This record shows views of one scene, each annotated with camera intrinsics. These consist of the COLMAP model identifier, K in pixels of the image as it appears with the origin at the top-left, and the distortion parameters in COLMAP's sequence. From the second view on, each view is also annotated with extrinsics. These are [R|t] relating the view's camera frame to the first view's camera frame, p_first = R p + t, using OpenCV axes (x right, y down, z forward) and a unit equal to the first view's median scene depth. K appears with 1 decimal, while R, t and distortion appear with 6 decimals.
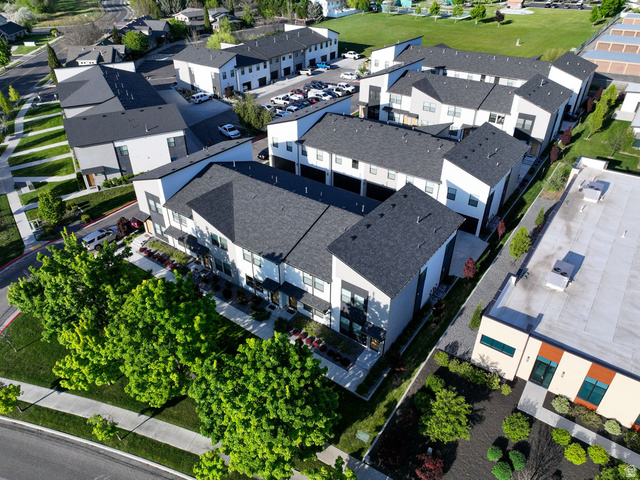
lens RADIAL K [[449.1, 0, 319.2], [0, 449.1, 236.4], [0, 0, 1]] dist [-0.003167, 0.020499]
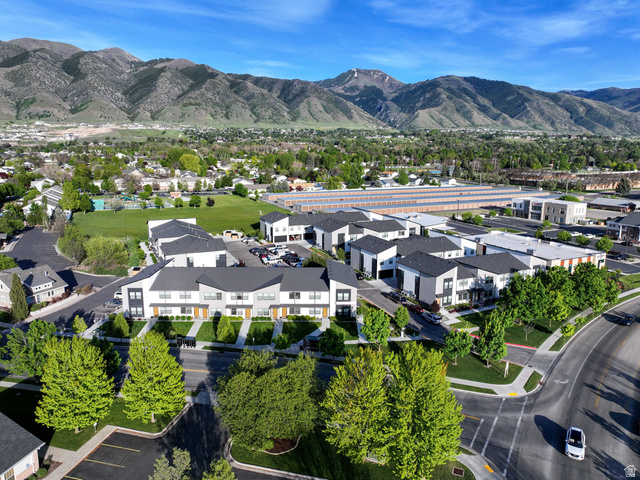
lens RADIAL K [[449.1, 0, 319.2], [0, 449.1, 236.4], [0, 0, 1]] dist [-0.003167, 0.020499]
pose [[0.474524, -0.161600, 0.865281, -1.487672], [0.477093, 0.873311, -0.098540, -0.212376], [-0.739736, 0.459579, 0.491506, 0.253242]]
